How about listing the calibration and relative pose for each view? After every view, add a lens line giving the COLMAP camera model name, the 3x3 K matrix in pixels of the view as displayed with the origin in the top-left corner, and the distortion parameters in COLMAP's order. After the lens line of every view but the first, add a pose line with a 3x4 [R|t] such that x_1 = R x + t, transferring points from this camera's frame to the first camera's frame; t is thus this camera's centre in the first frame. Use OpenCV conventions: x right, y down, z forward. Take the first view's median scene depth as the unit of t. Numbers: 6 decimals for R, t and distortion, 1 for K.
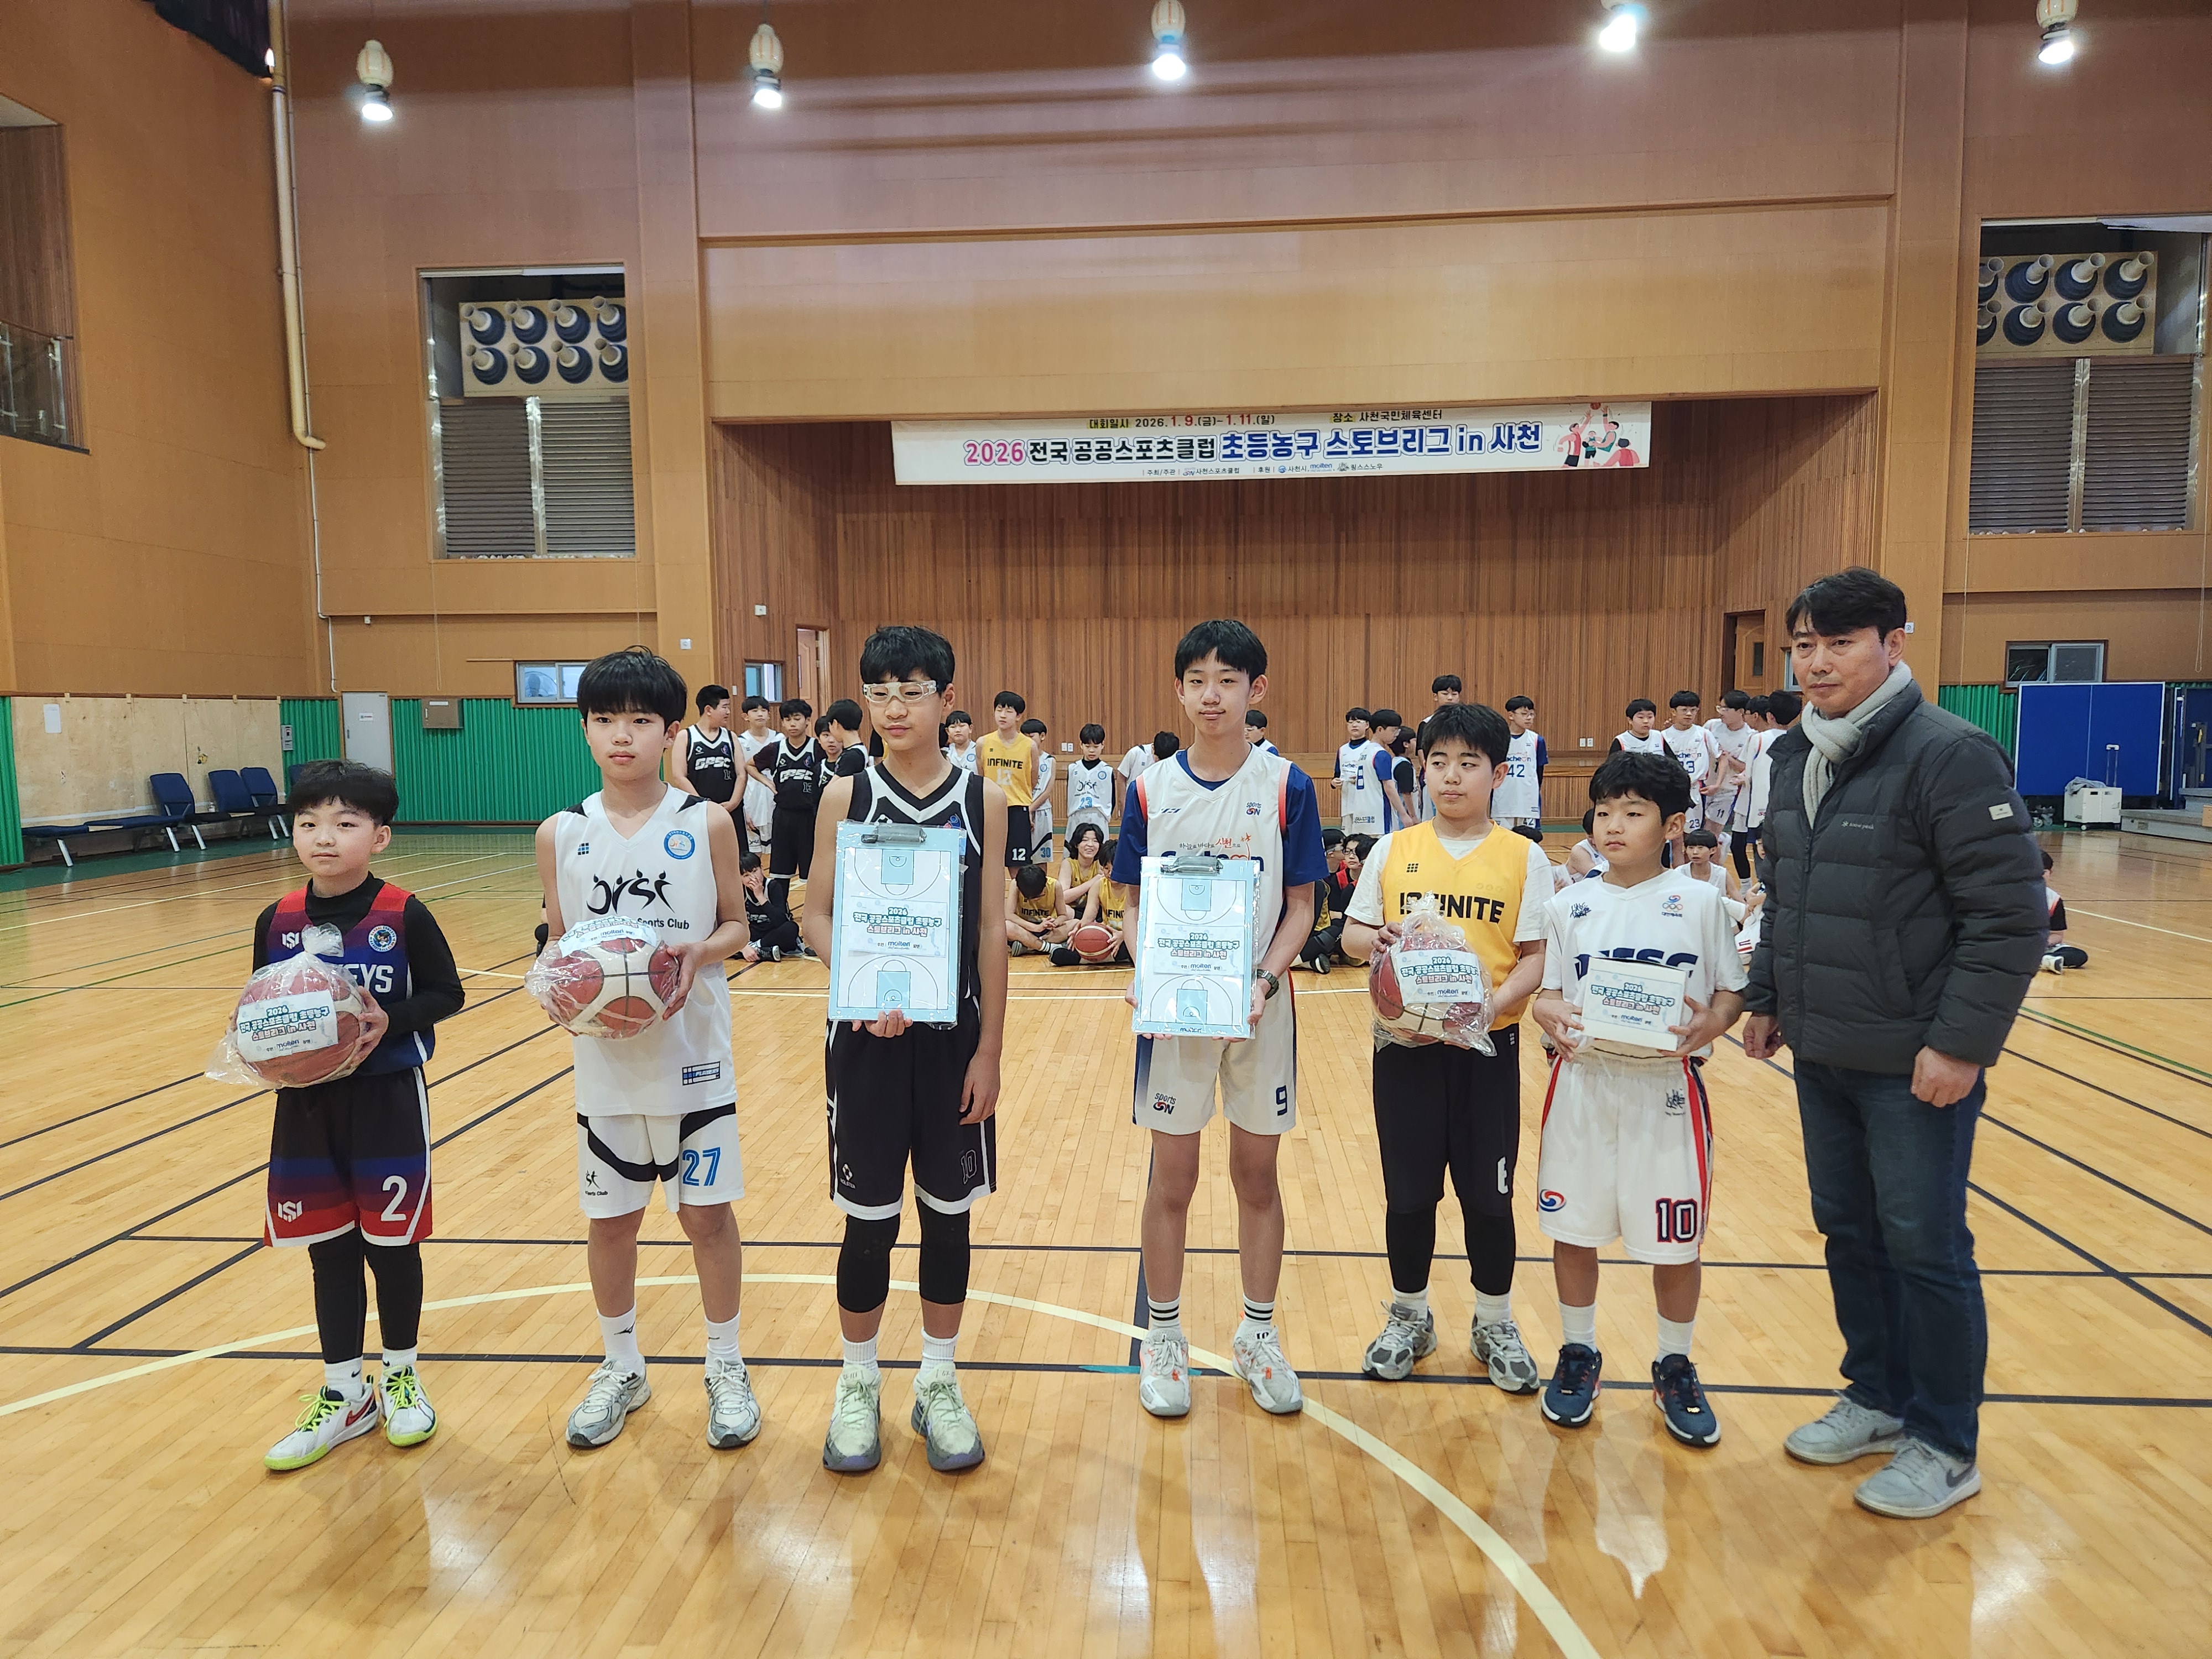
lens RADIAL K [[1483.7, 0, 1084.6], [0, 1483.7, 849.6], [0, 0, 1]] dist [0.069722, -0.060820]
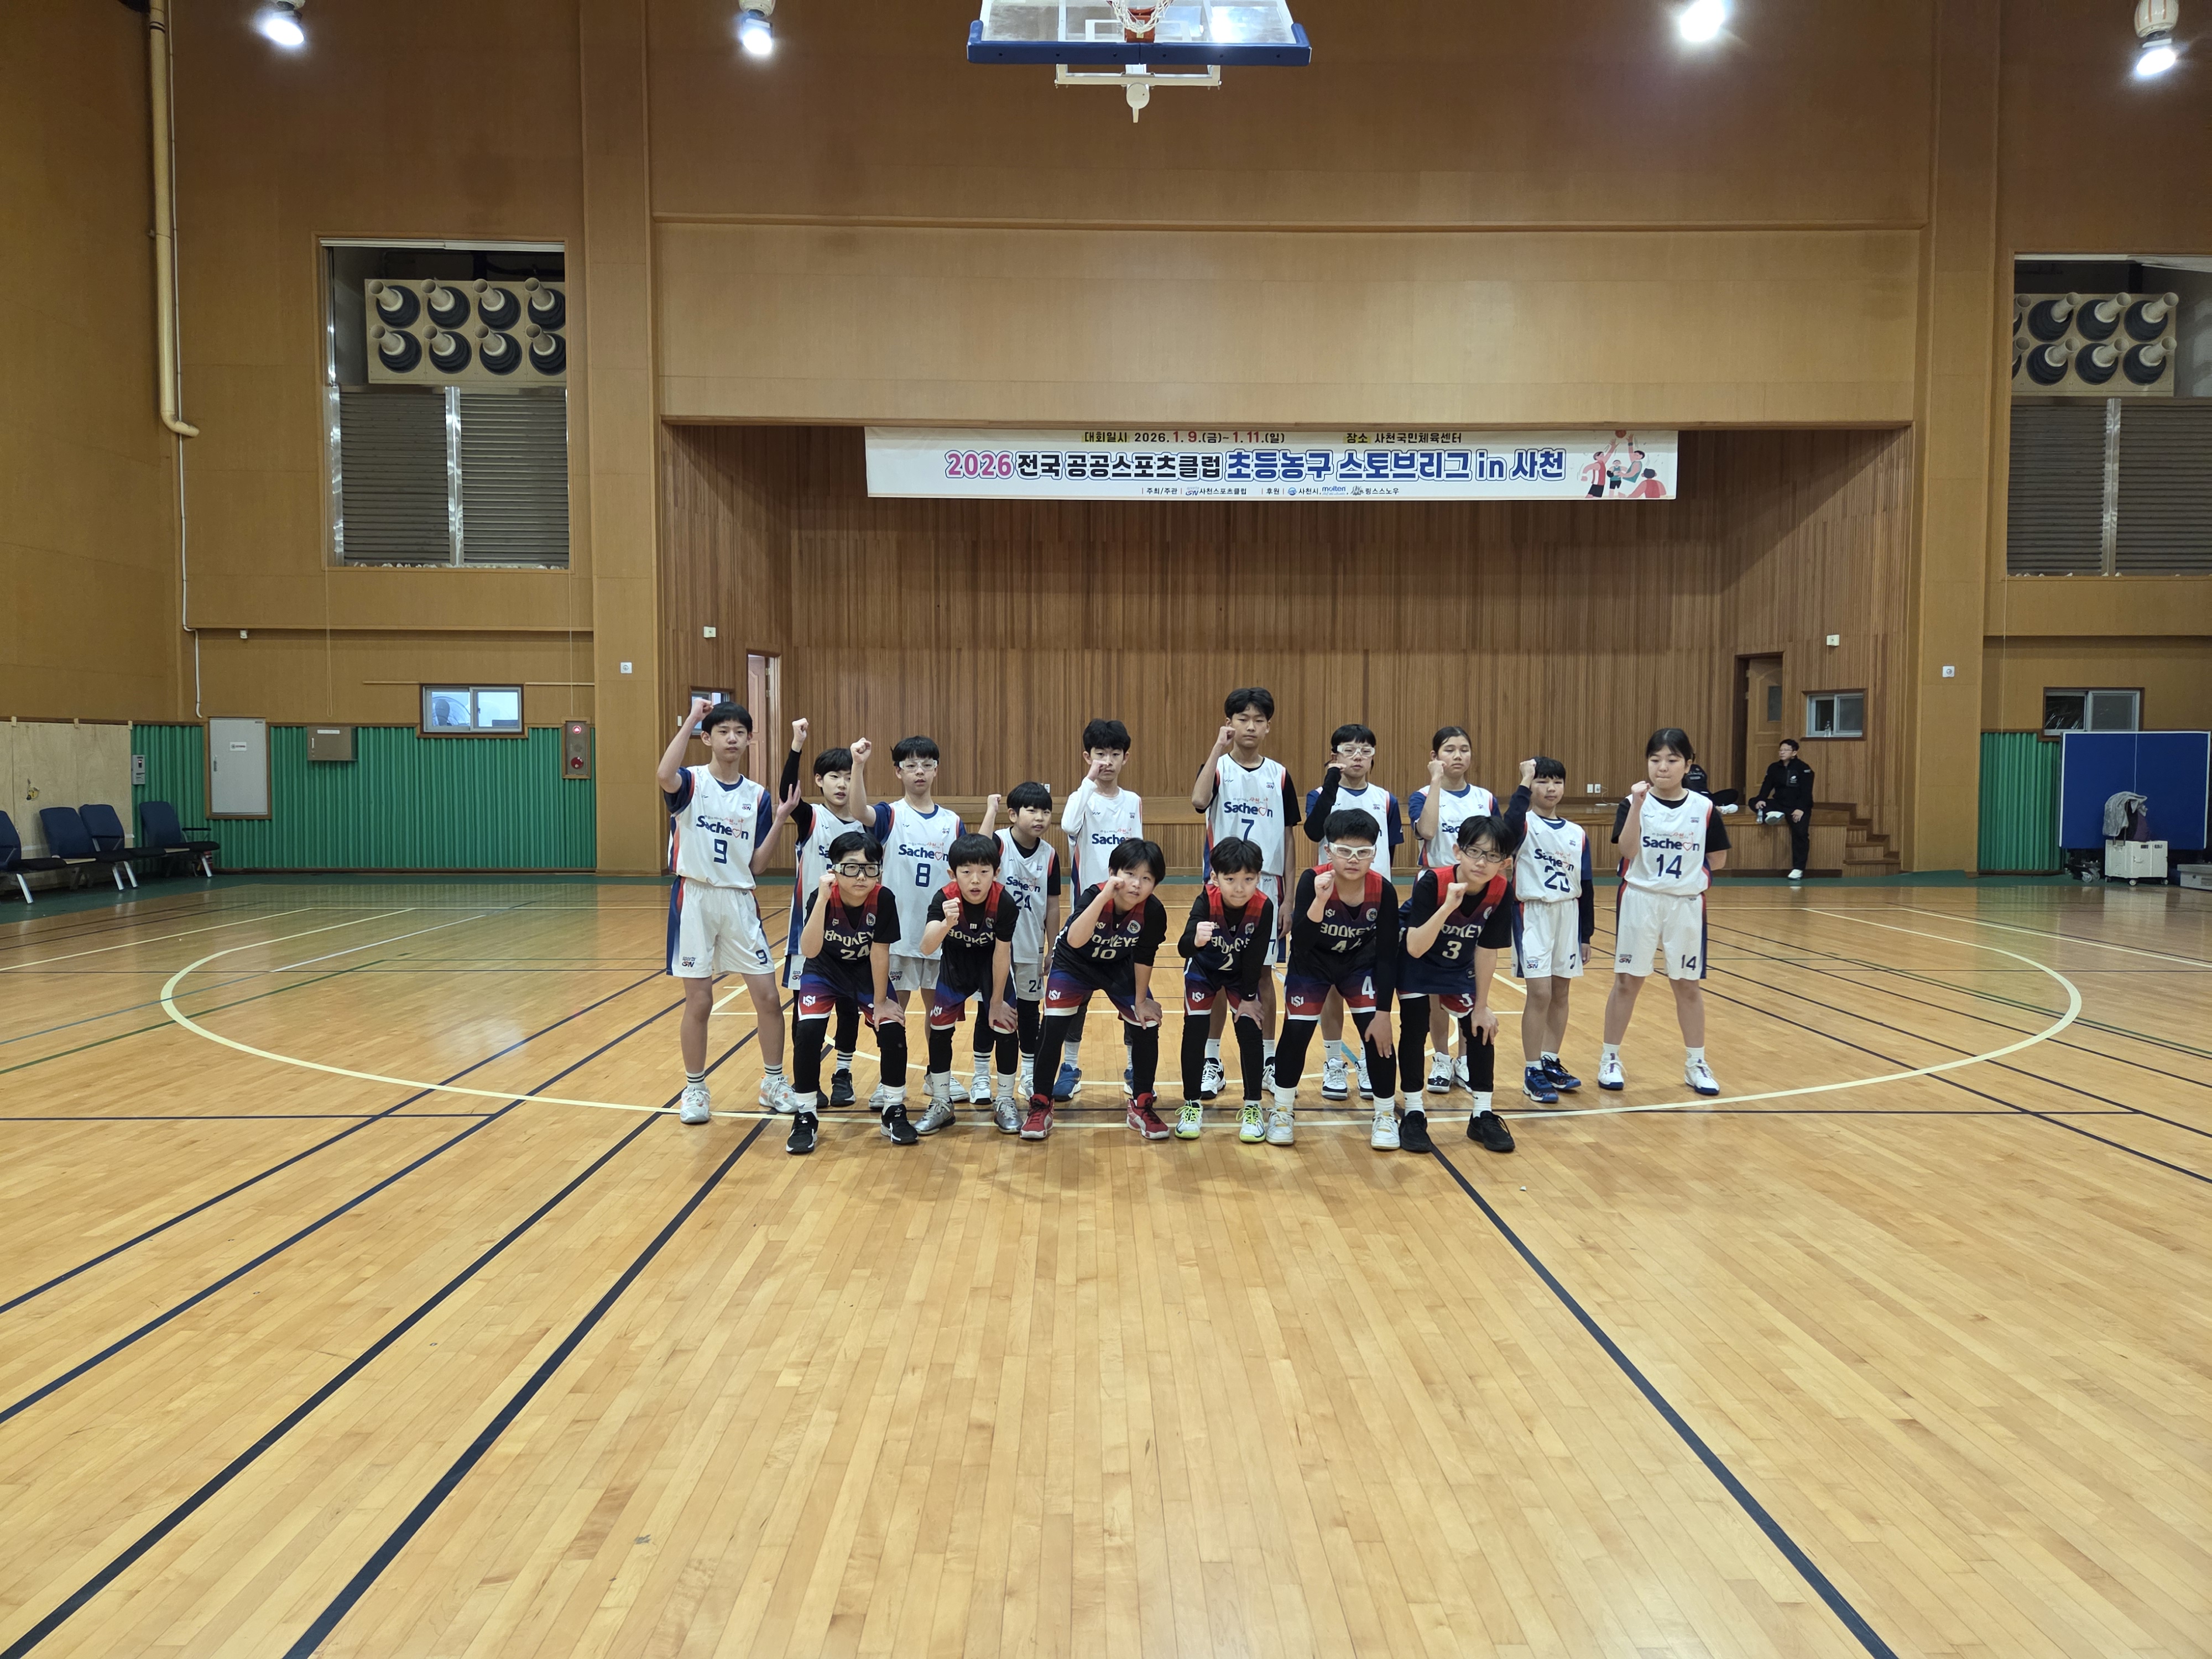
lens RADIAL K [[1475.6, 0, 1111.7], [0, 1475.6, 813.2], [0, 0, 1]] dist [0.076170, -0.054600]
pose [[0.995489, 0.007207, 0.094607, -0.064822], [-0.002187, 0.998589, -0.053059, -0.006161], [-0.094856, 0.052613, 0.994100, 0.105323]]
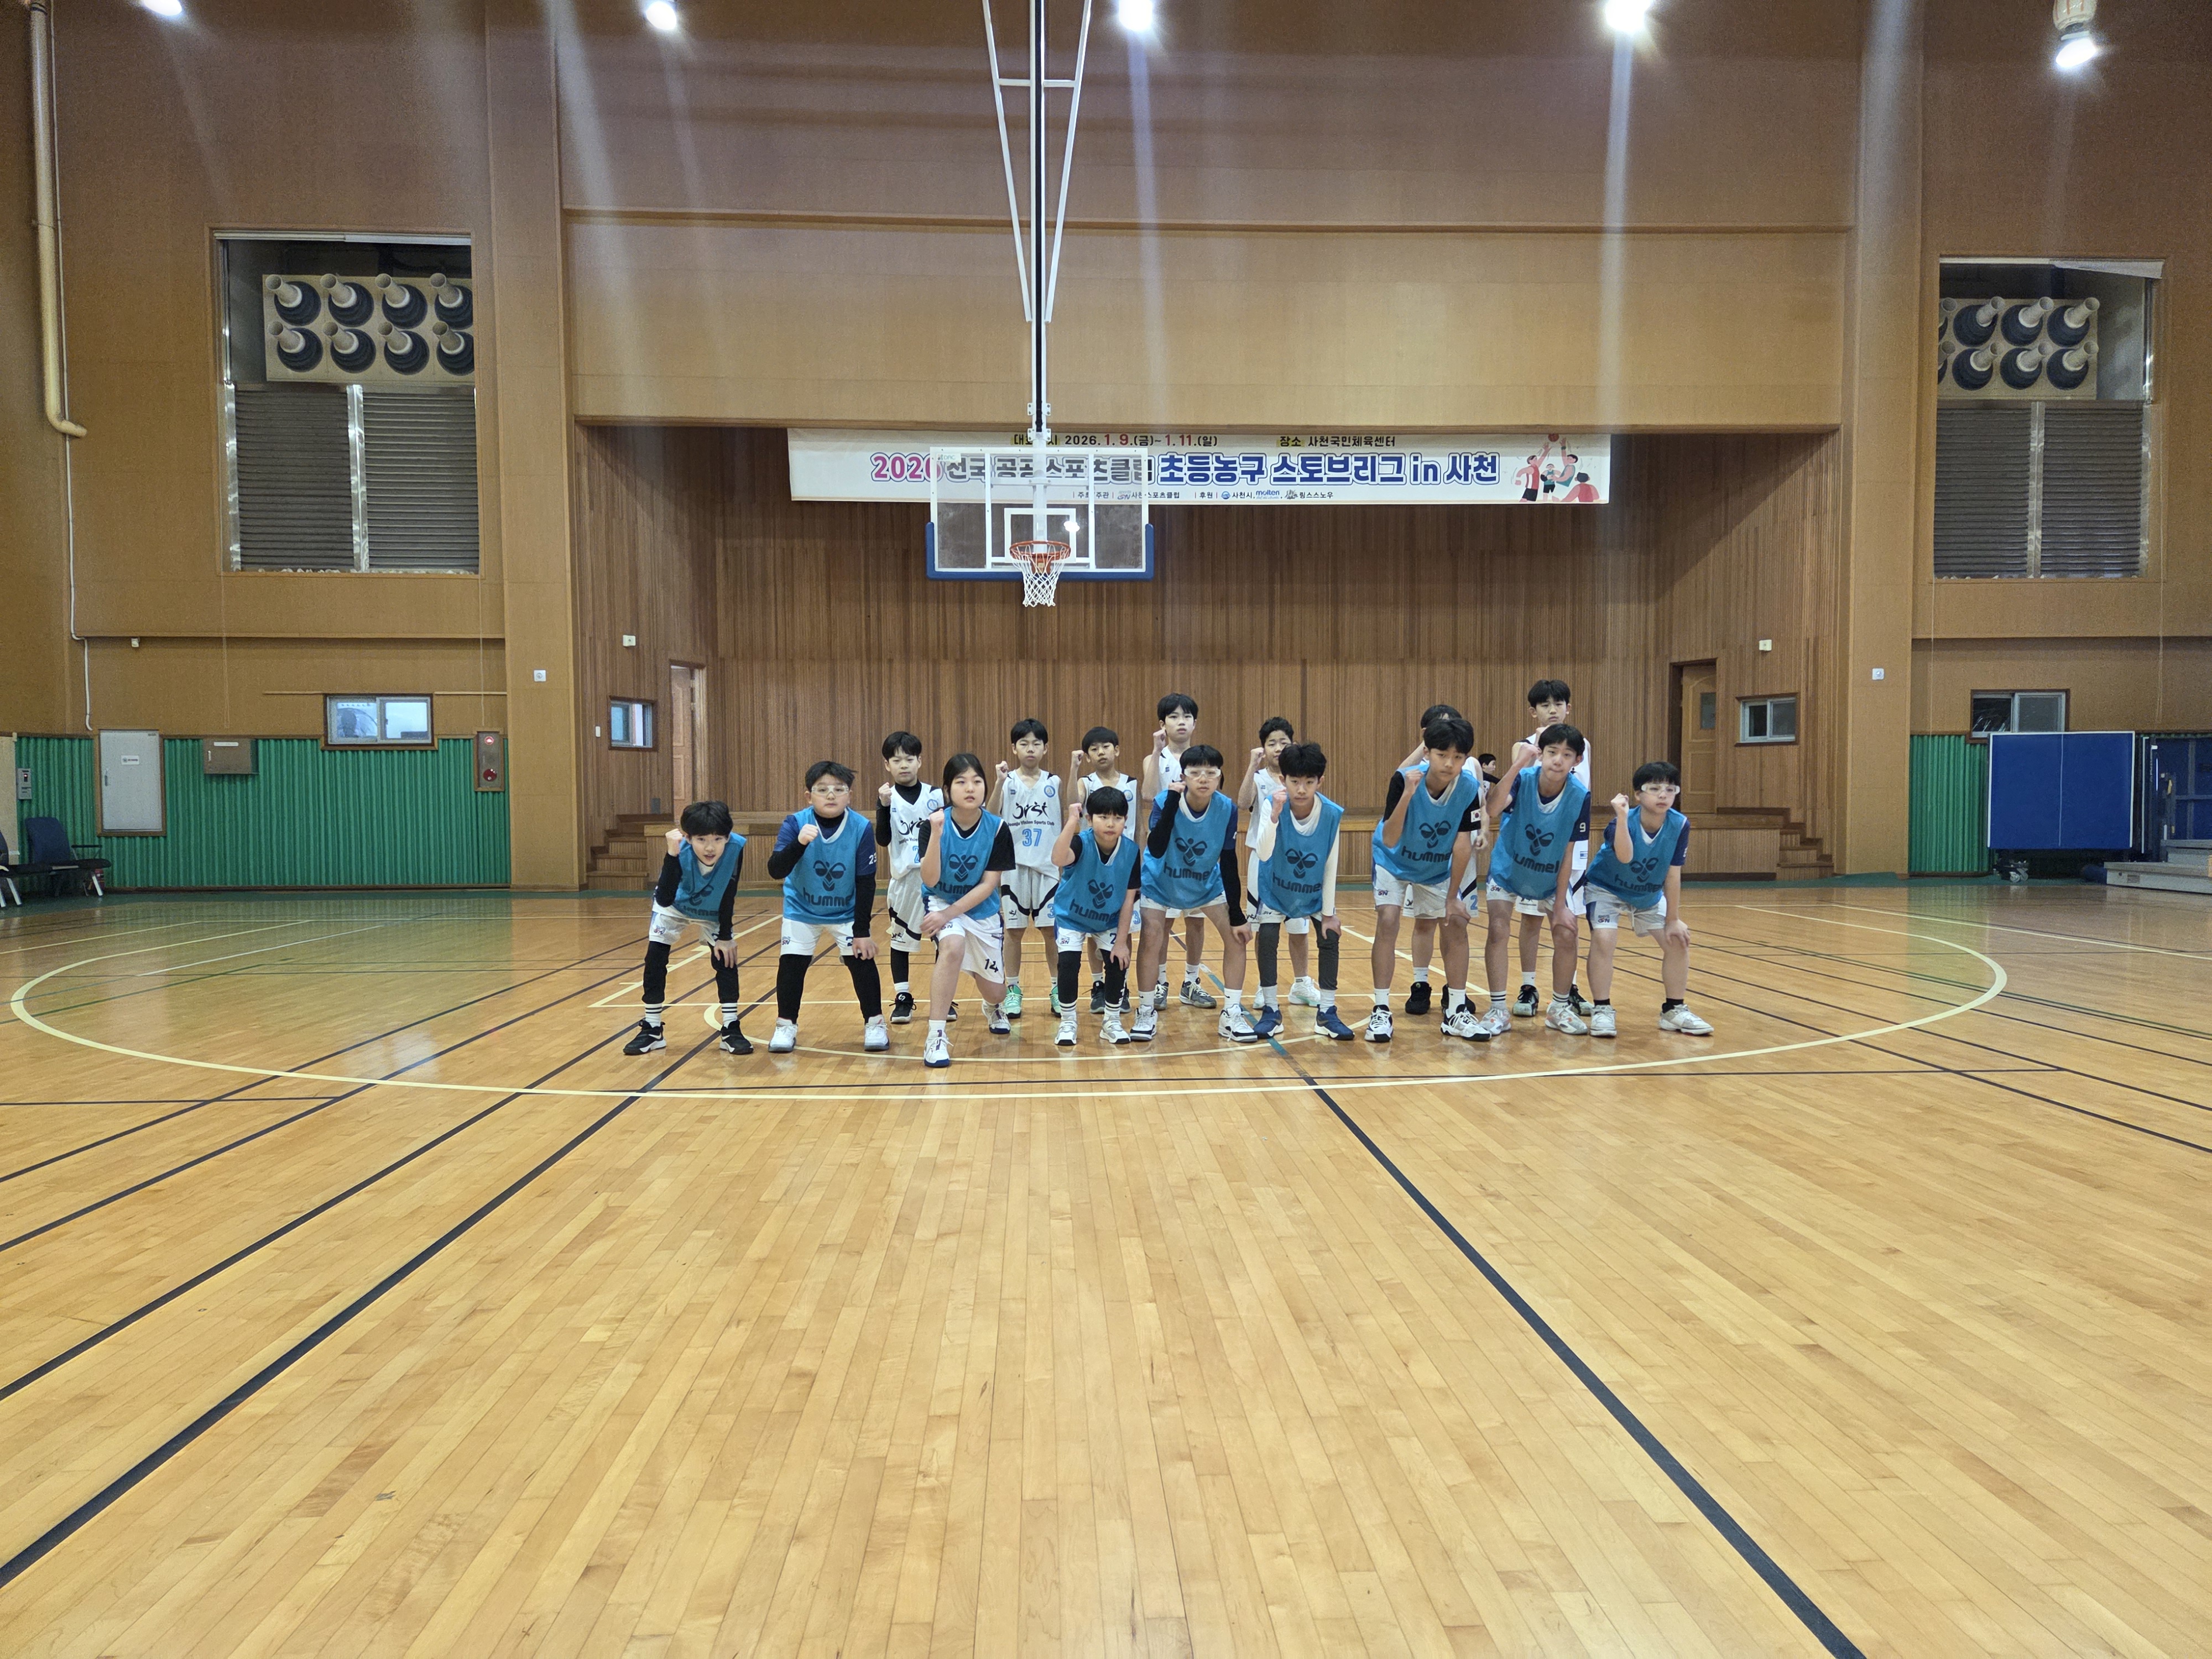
lens RADIAL K [[1476.0, 0, 1116.3], [0, 1476.0, 848.3], [0, 0, 1]] dist [0.078593, -0.060899]
pose [[0.991687, -0.001524, 0.128668, -0.051239], [0.008405, 0.998562, -0.052955, 0.008530], [-0.128403, 0.053596, 0.990273, 0.120238]]
